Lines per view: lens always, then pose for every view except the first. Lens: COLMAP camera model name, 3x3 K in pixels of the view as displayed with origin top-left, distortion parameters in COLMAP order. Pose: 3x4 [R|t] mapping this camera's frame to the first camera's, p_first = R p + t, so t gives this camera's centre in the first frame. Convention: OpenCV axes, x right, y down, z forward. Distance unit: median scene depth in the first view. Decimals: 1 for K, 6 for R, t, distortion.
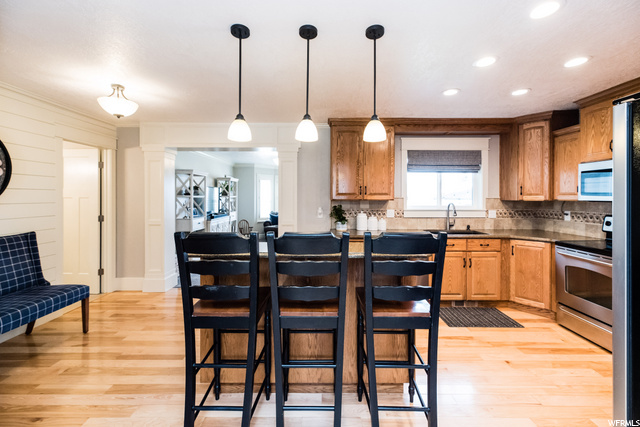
lens RADIAL K [[256.3, 0, 317.9], [0, 256.3, 198.4], [0, 0, 1]] dist [-0.000348, -0.000110]
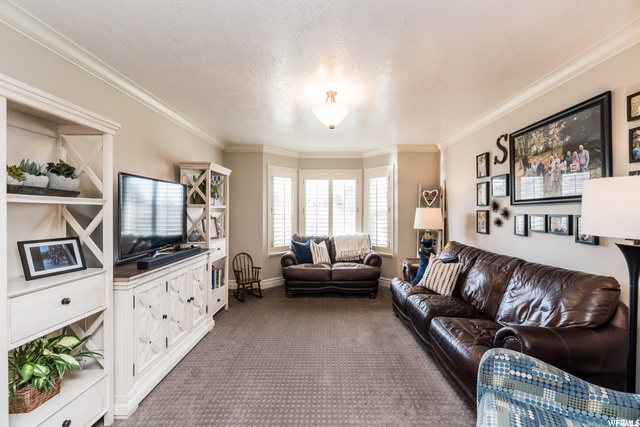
lens RADIAL K [[271.5, 0, 329.8], [0, 271.5, 211.8], [0, 0, 1]] dist [-0.000749, -0.000051]
pose [[0.999865, -0.000334, 0.016436, -0.297846], [0.000368, 0.999998, -0.002047, 0.006187], [-0.016435, 0.002053, 0.999863, 1.089516]]
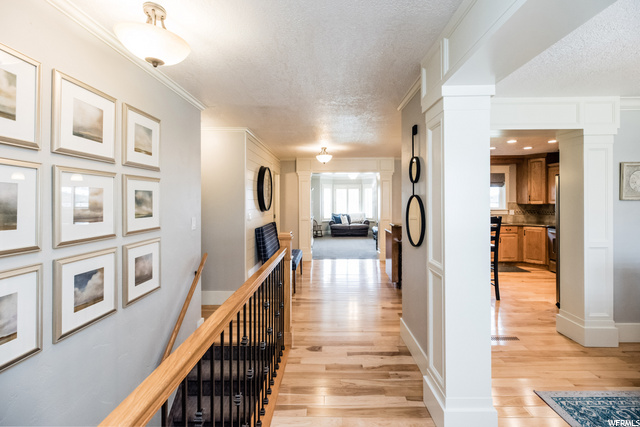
lens RADIAL K [[260.1, 0, 322.4], [0, 260.1, 201.4], [0, 0, 1]] dist [-0.001471, -0.000184]
pose [[0.999955, -0.005590, -0.007667, -0.567285], [0.005572, 0.999982, -0.002358, -0.012498], [0.007680, 0.002315, 0.999968, -0.735480]]
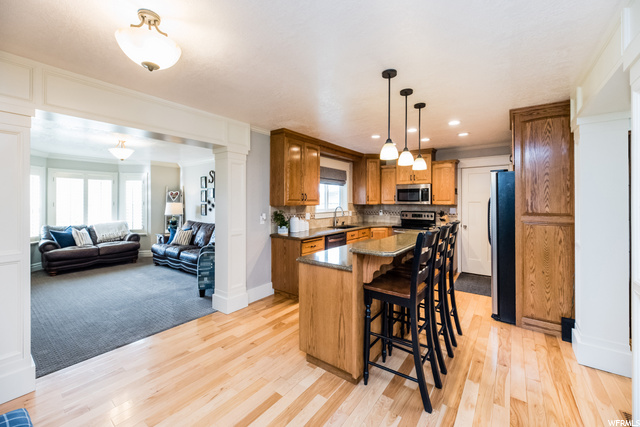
lens RADIAL K [[260.1, 0, 322.4], [0, 260.1, 201.4], [0, 0, 1]] dist [-0.001471, -0.000184]
pose [[0.595599, -0.000714, 0.803282, -0.739318], [0.006452, 0.999972, -0.003895, -0.006402], [-0.803256, 0.007503, 0.595587, 0.233704]]
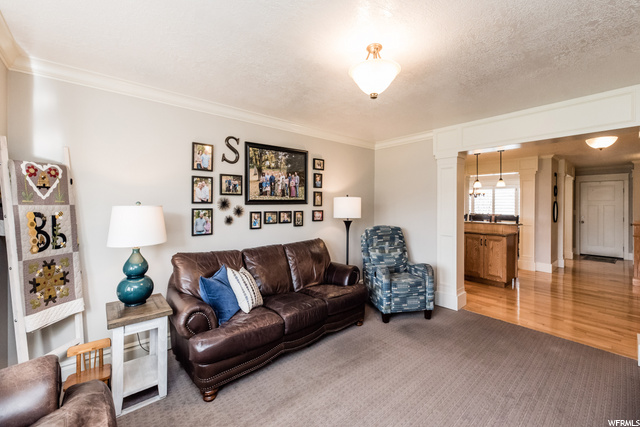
lens RADIAL K [[260.1, 0, 322.4], [0, 260.1, 201.4], [0, 0, 1]] dist [-0.001471, -0.000184]
pose [[-0.672358, 0.006360, 0.740199, -0.569255], [-0.000855, 0.999956, -0.009369, -0.015405], [-0.740226, -0.006932, -0.672323, 2.271735]]
